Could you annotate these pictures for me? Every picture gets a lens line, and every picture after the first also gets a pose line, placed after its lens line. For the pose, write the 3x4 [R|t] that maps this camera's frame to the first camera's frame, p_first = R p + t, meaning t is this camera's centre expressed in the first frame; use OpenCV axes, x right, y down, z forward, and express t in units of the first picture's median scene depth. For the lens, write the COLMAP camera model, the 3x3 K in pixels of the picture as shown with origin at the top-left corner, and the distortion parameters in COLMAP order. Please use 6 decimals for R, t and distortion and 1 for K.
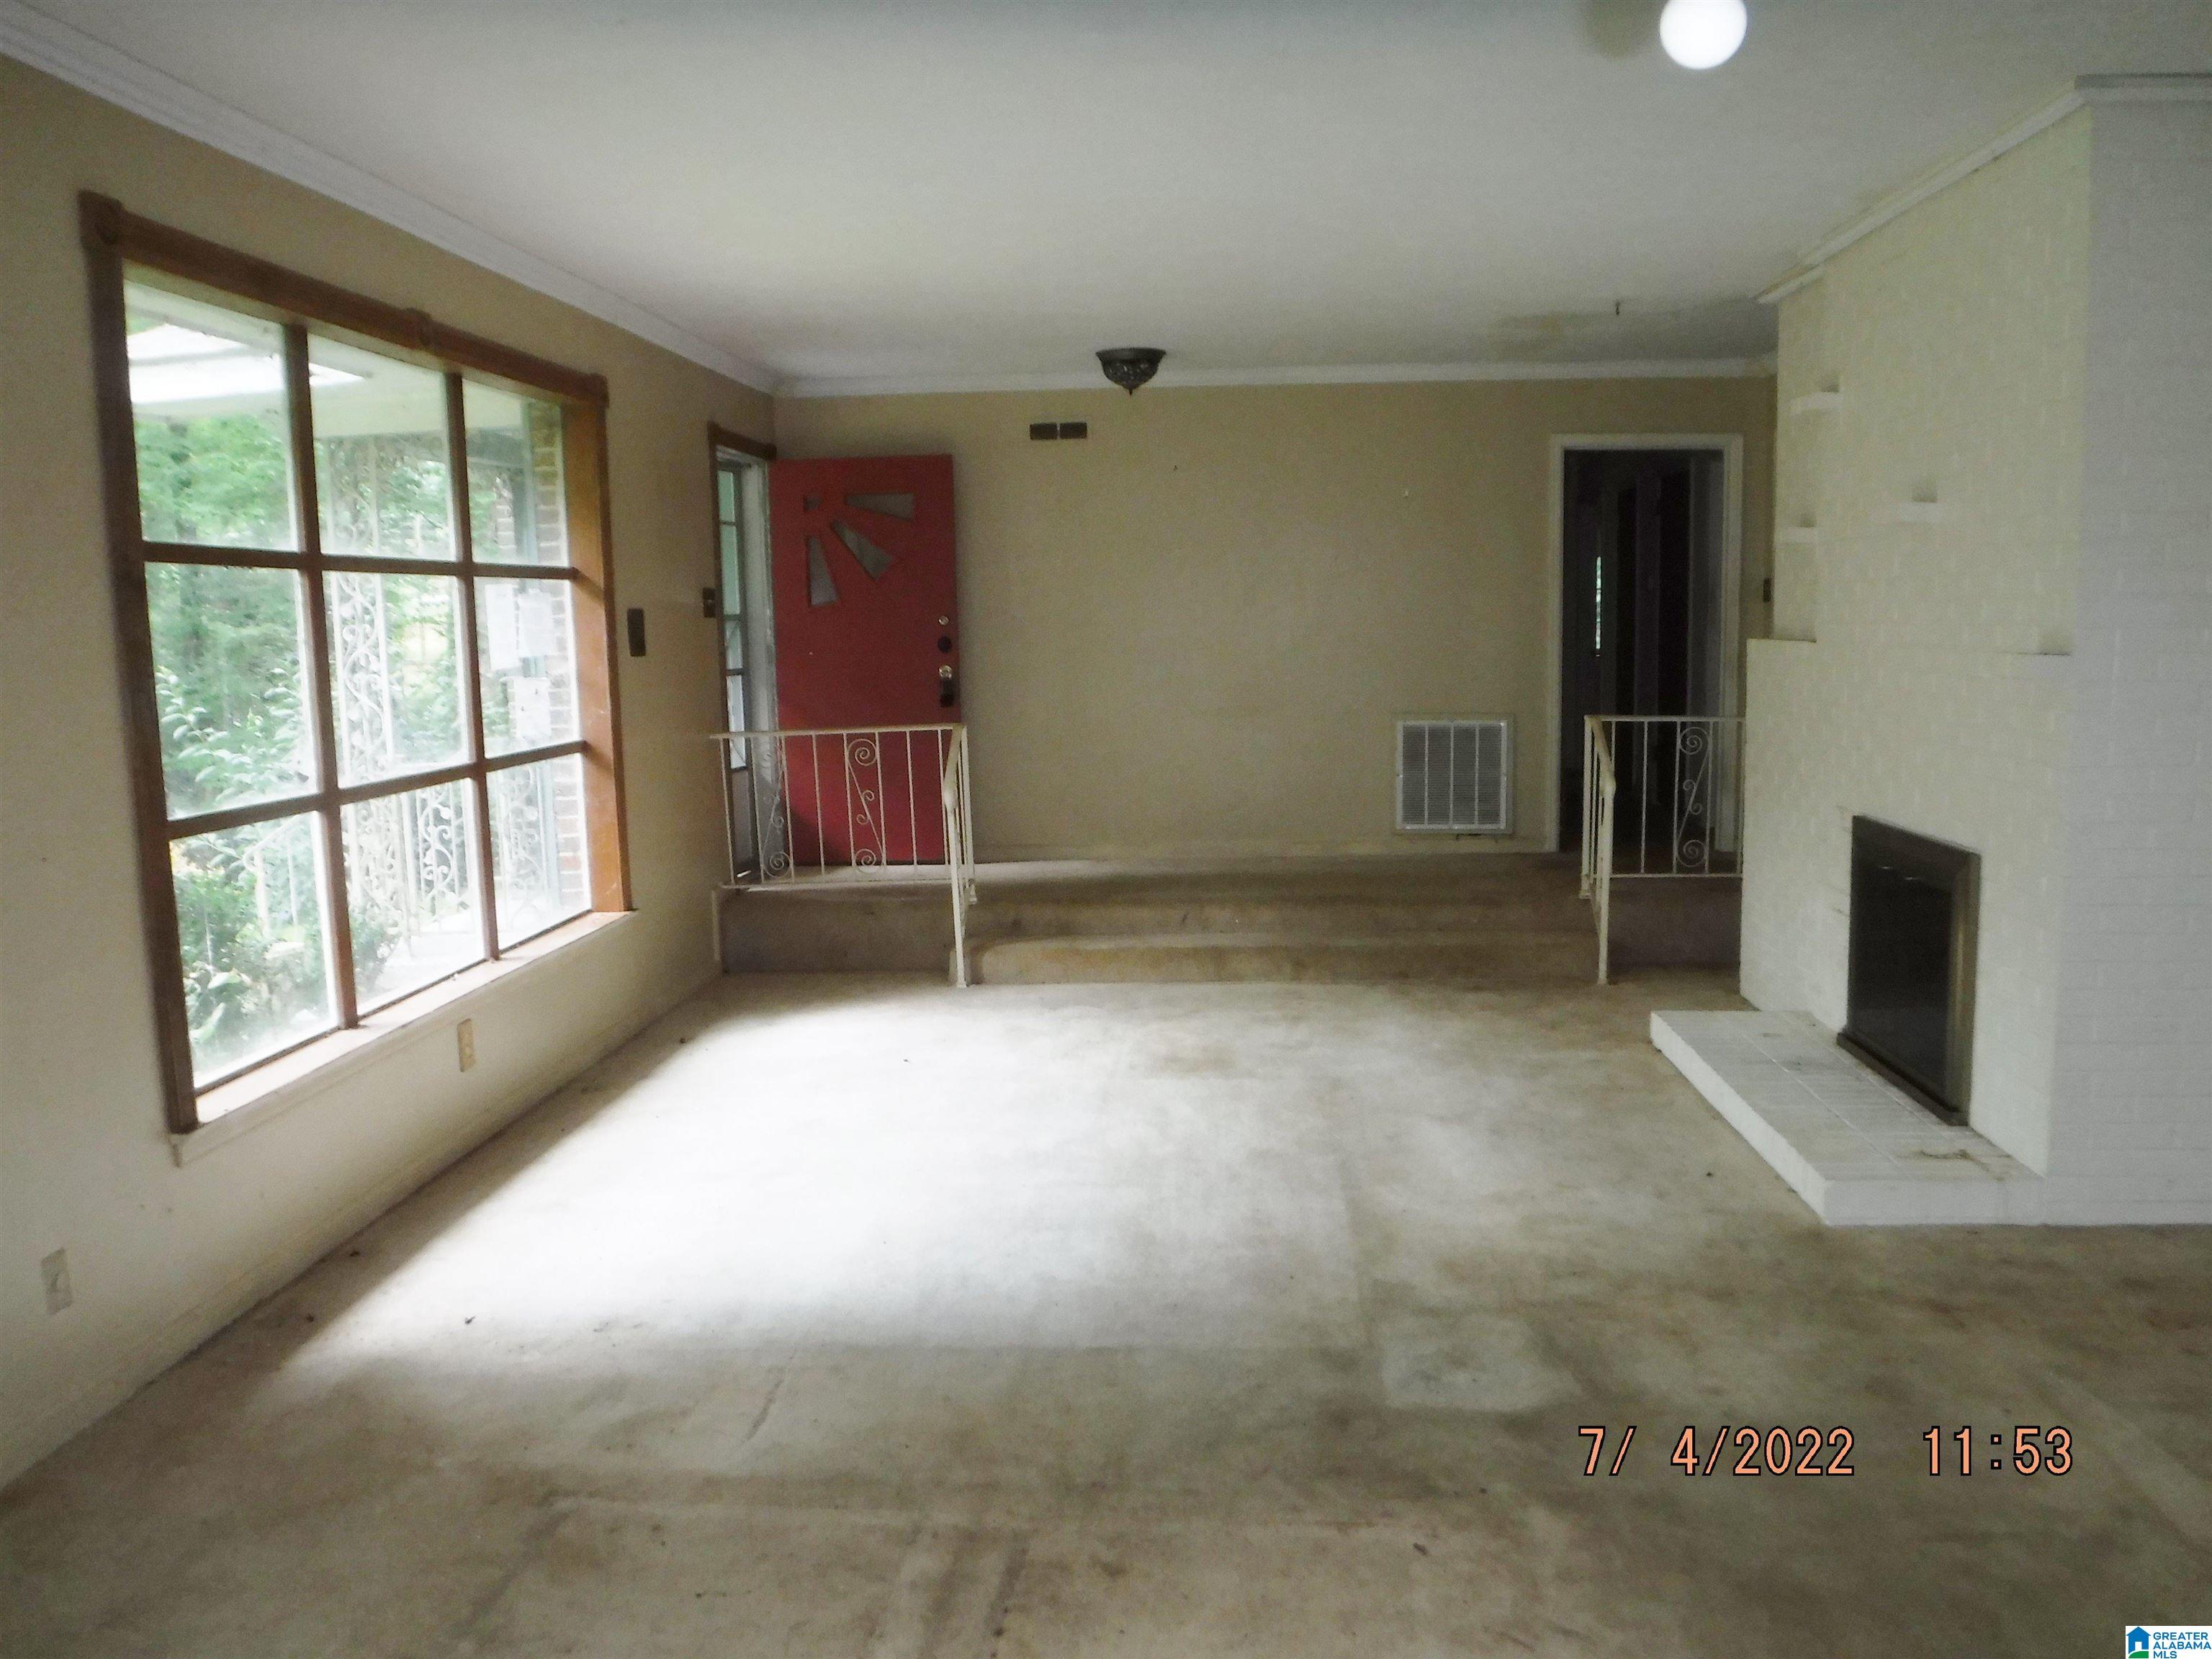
lens RADIAL K [[1726.5, 0, 1108.7], [0, 1726.5, 834.9], [0, 0, 1]] dist [-0.005392, -0.003411]
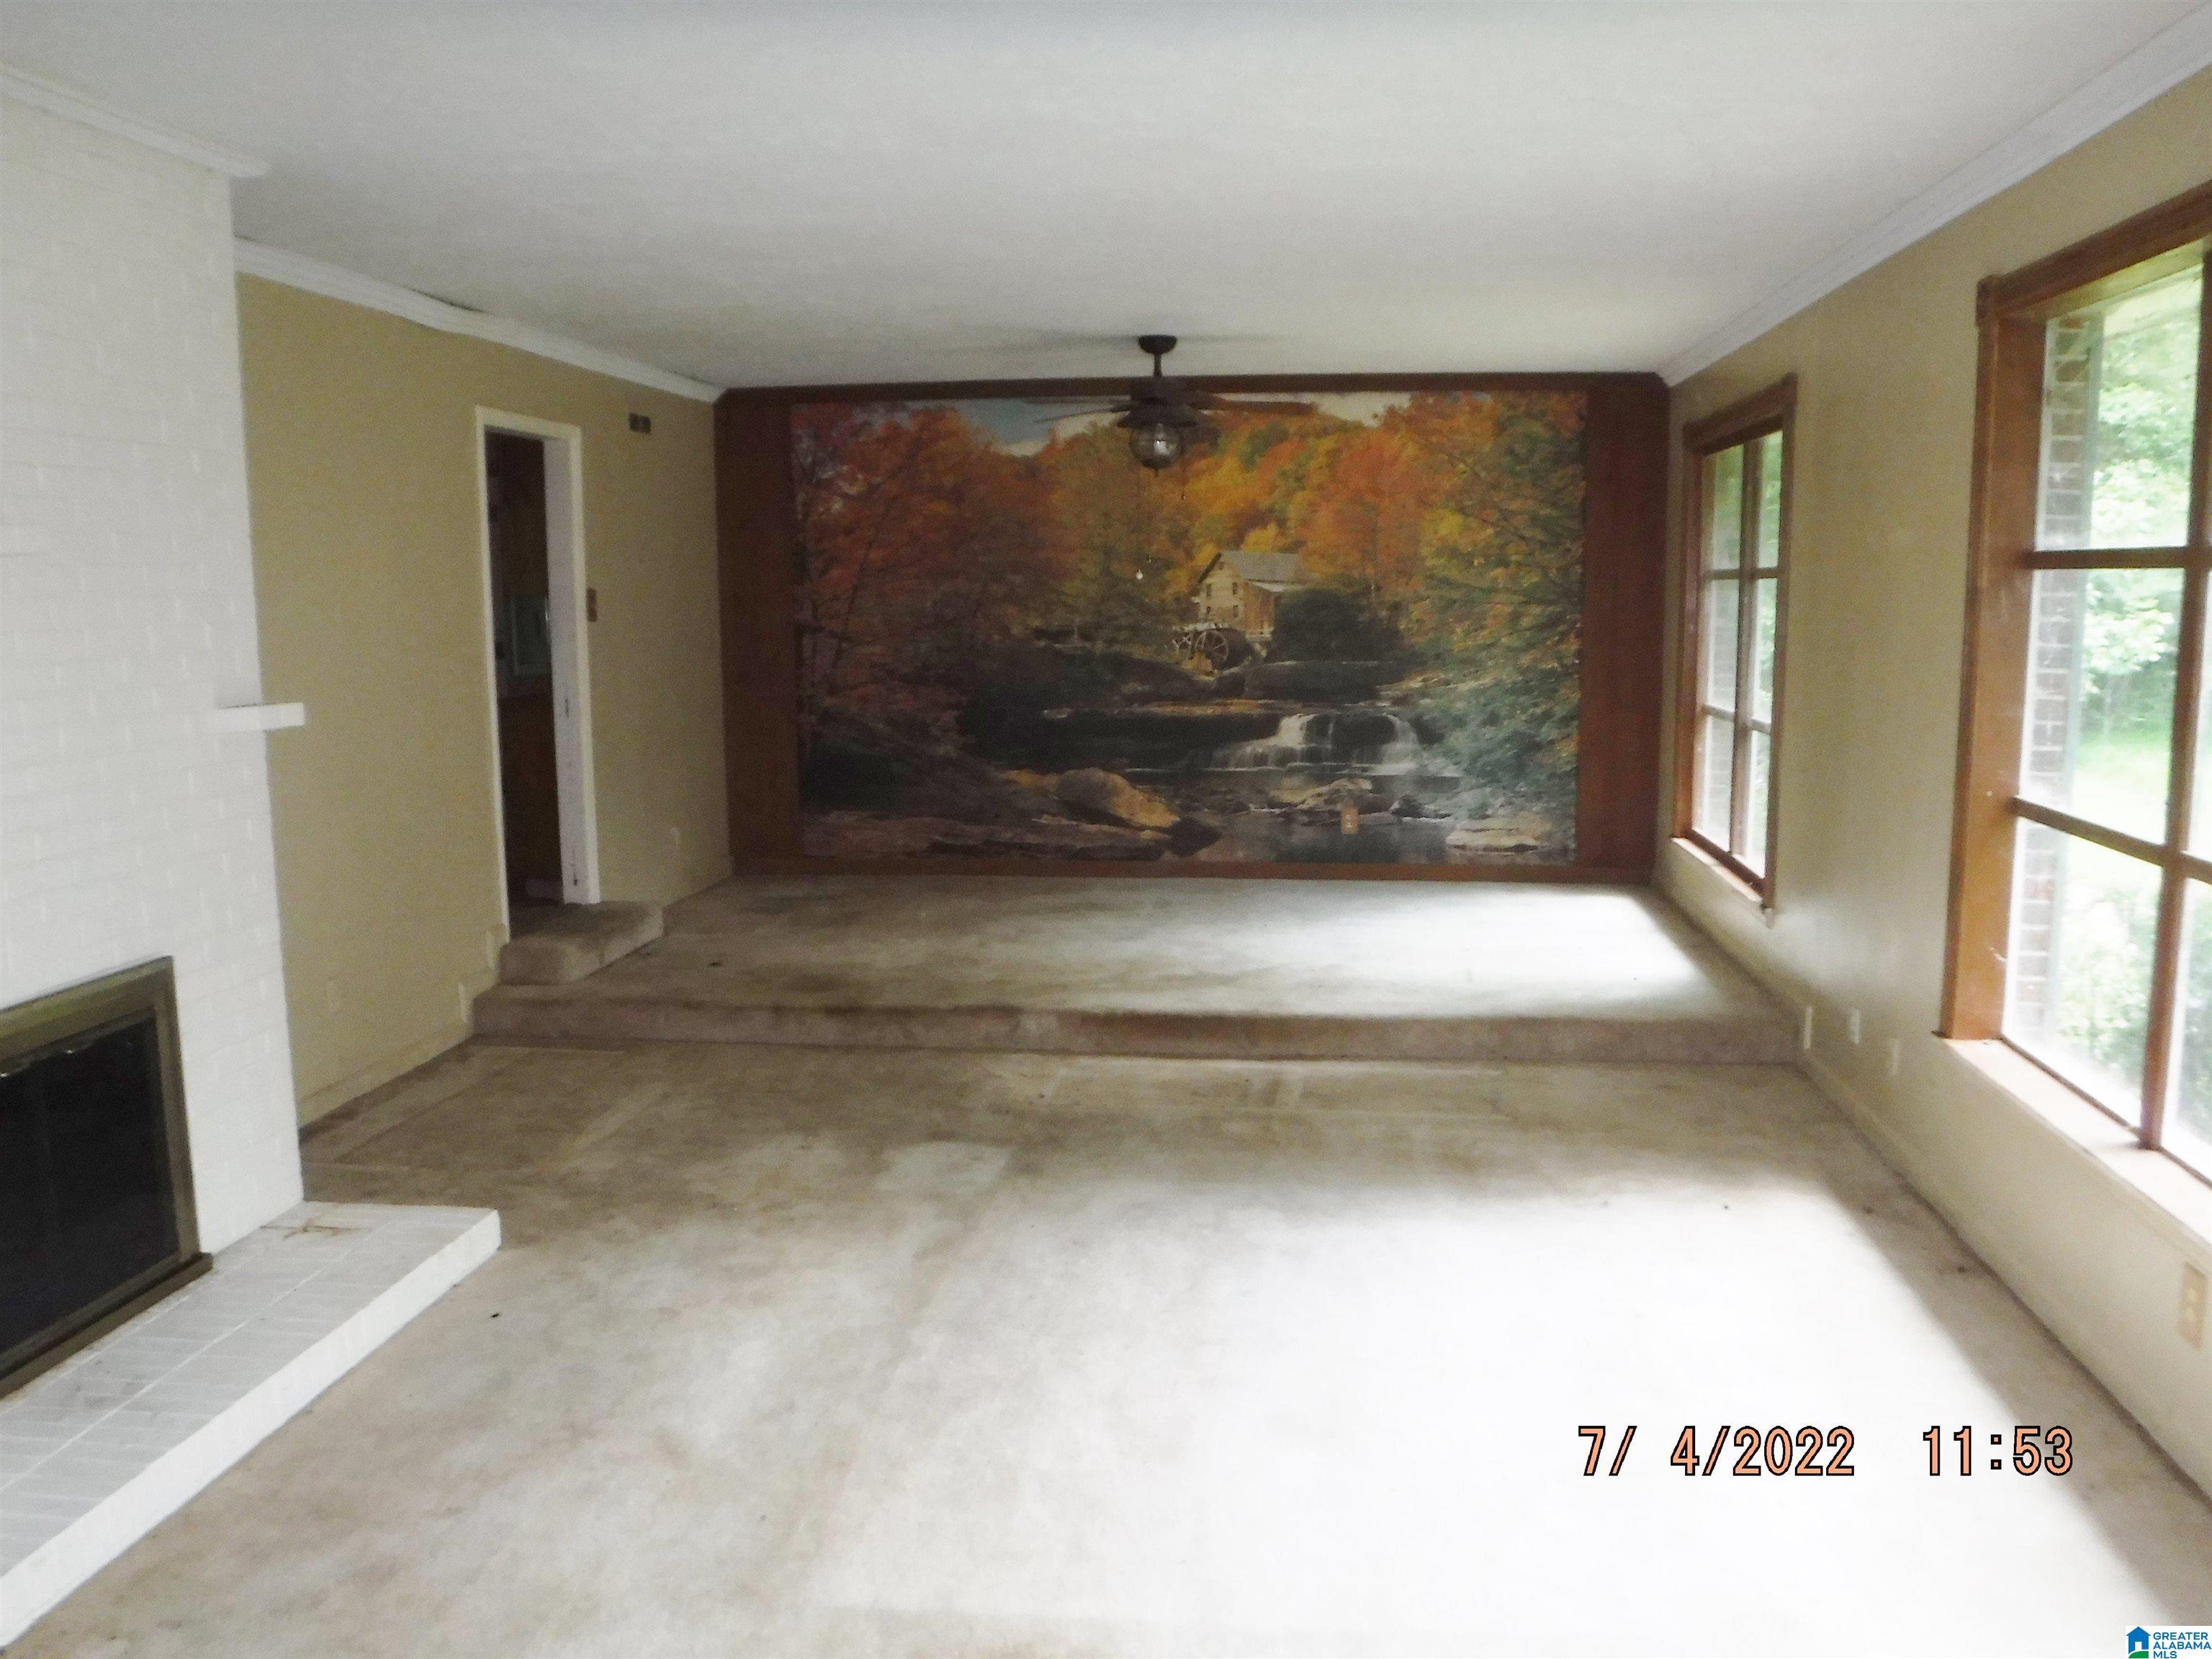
lens RADIAL K [[1726.5, 0, 1107.3], [0, 1726.5, 826.1], [0, 0, 1]] dist [-0.005392, -0.003411]
pose [[-0.997918, 0.021261, 0.060888, -0.016960], [0.036381, 0.965119, 0.259271, -0.288142], [-0.053252, 0.260946, -0.963883, 2.006000]]
